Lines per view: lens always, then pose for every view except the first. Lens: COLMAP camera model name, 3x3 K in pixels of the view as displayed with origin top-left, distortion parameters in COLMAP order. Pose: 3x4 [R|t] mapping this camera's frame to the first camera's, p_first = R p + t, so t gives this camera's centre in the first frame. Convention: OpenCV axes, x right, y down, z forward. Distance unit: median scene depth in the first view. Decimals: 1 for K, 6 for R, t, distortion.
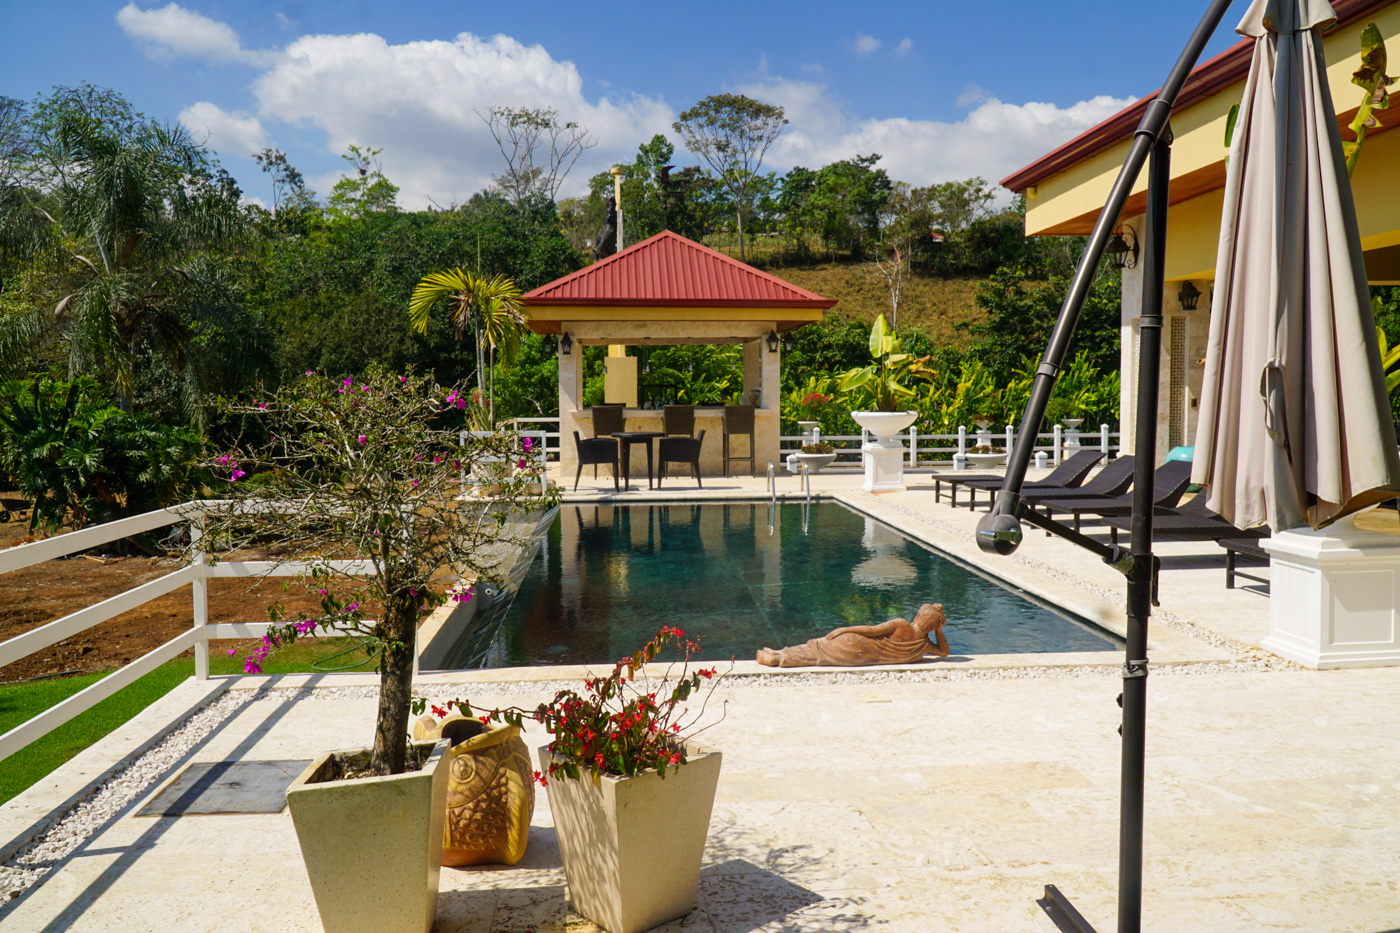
lens RADIAL K [[1270.6, 0, 716.9], [0, 1270.6, 466.5], [0, 0, 1]] dist [0.080989, 0.009322]
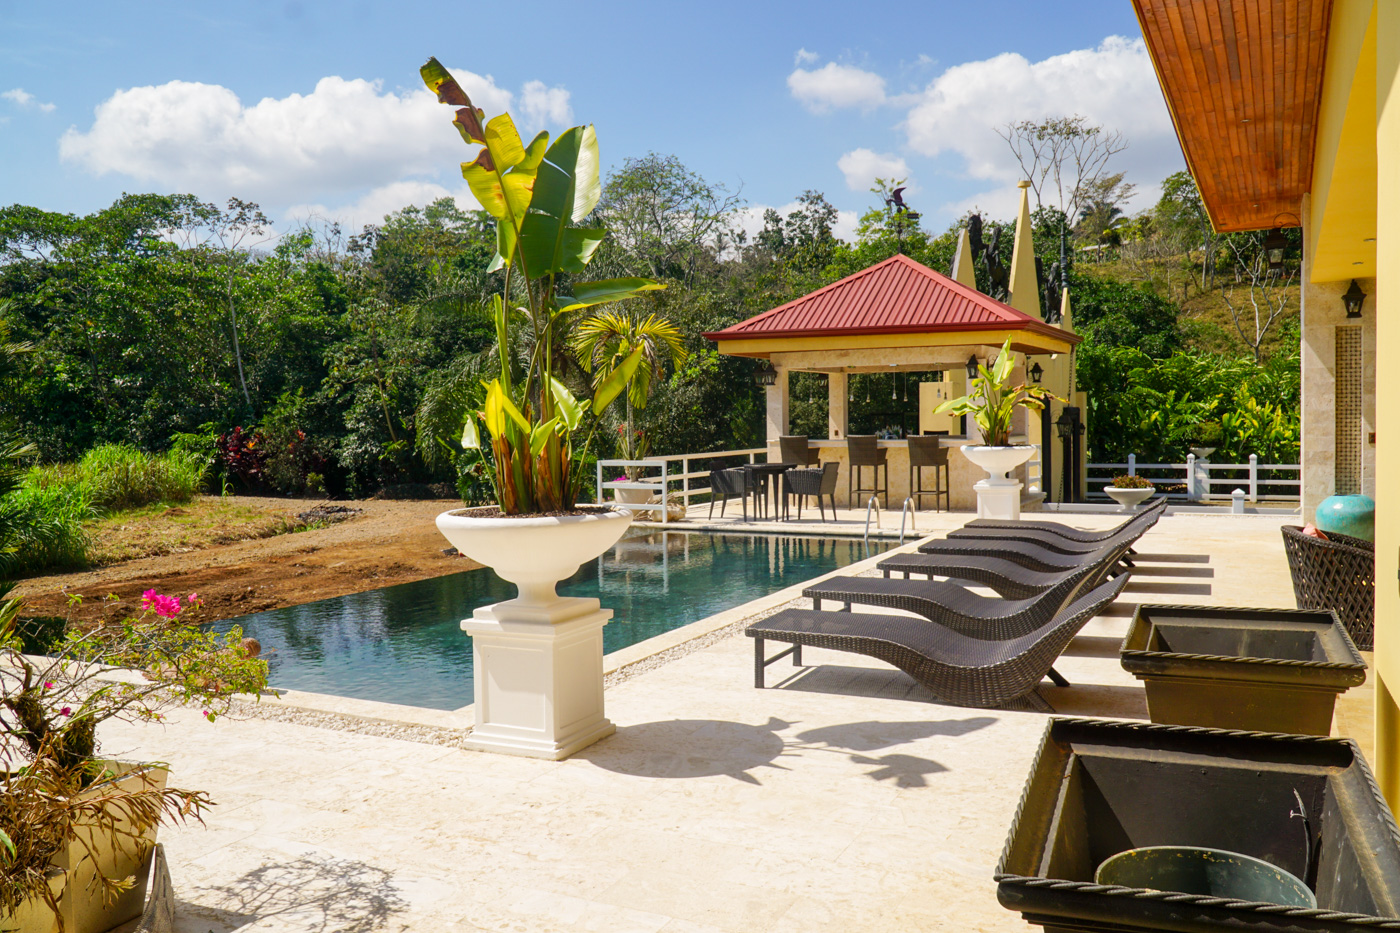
lens RADIAL K [[1270.6, 0, 716.9], [0, 1270.6, 466.5], [0, 0, 1]] dist [0.080989, 0.009322]
pose [[0.876426, 0.010019, -0.481433, 0.105427], [-0.015940, 0.999839, -0.008212, -0.004312], [0.481273, 0.014871, 0.876444, 0.026787]]
